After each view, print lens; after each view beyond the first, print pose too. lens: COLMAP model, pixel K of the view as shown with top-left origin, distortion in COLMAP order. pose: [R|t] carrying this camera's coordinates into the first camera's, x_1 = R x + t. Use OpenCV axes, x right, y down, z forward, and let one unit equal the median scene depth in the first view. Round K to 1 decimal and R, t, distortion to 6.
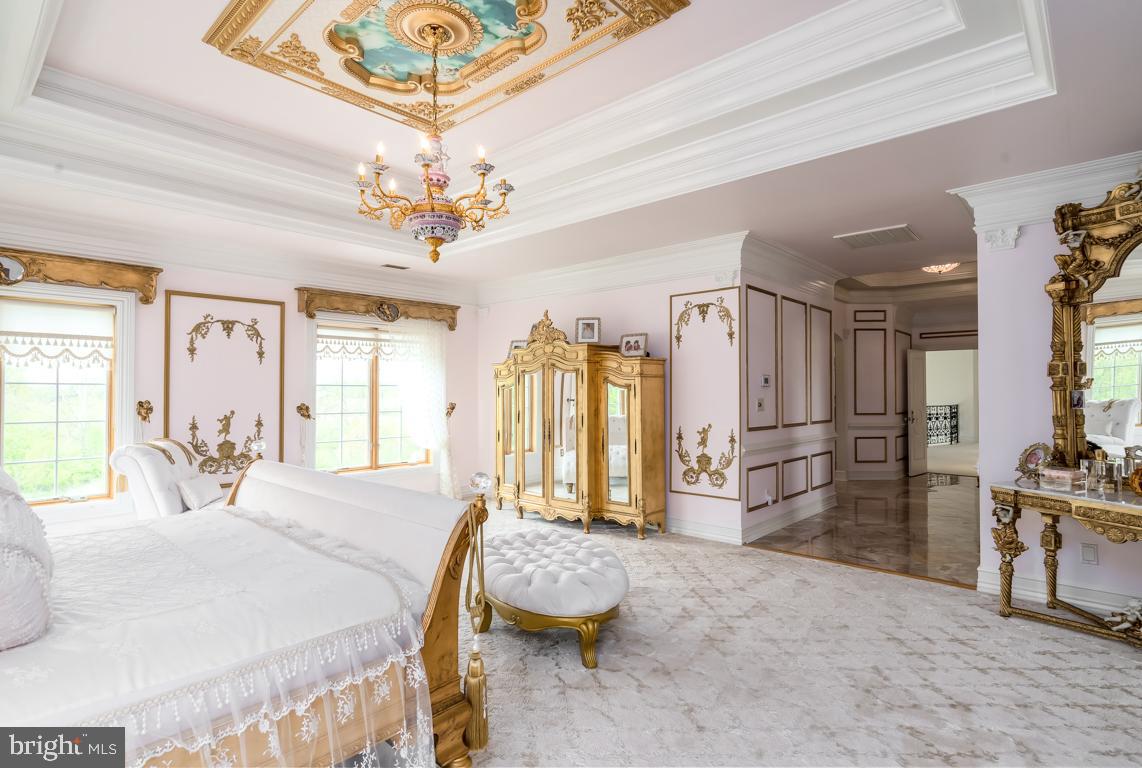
lens RADIAL K [[568.8, 0, 575.3], [0, 568.8, 385.5], [0, 0, 1]] dist [-0.000303, 0.000639]
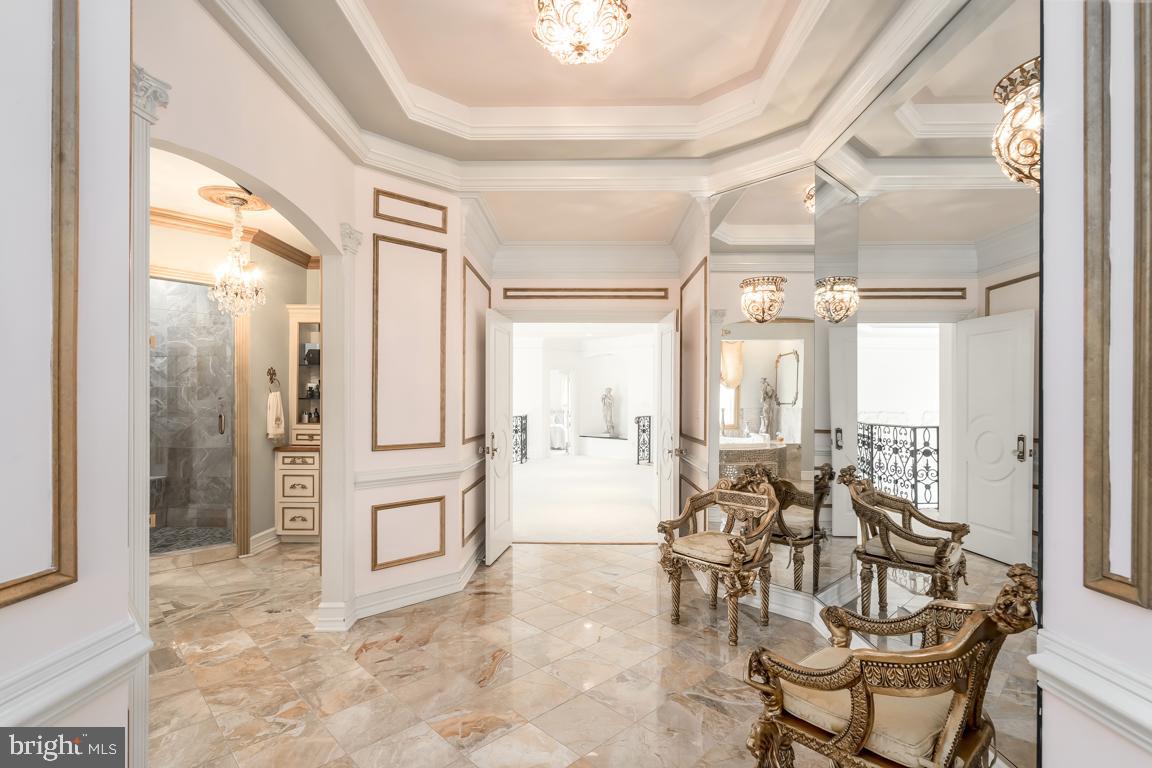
lens RADIAL K [[528.2, 0, 568.9], [0, 528.2, 402.9], [0, 0, 1]] dist [-0.002652, -0.000964]
pose [[0.755816, 0.002865, 0.654778, 0.347704], [-0.010903, 0.999907, 0.008211, 0.013810], [-0.654693, -0.013345, 0.755777, 0.622090]]
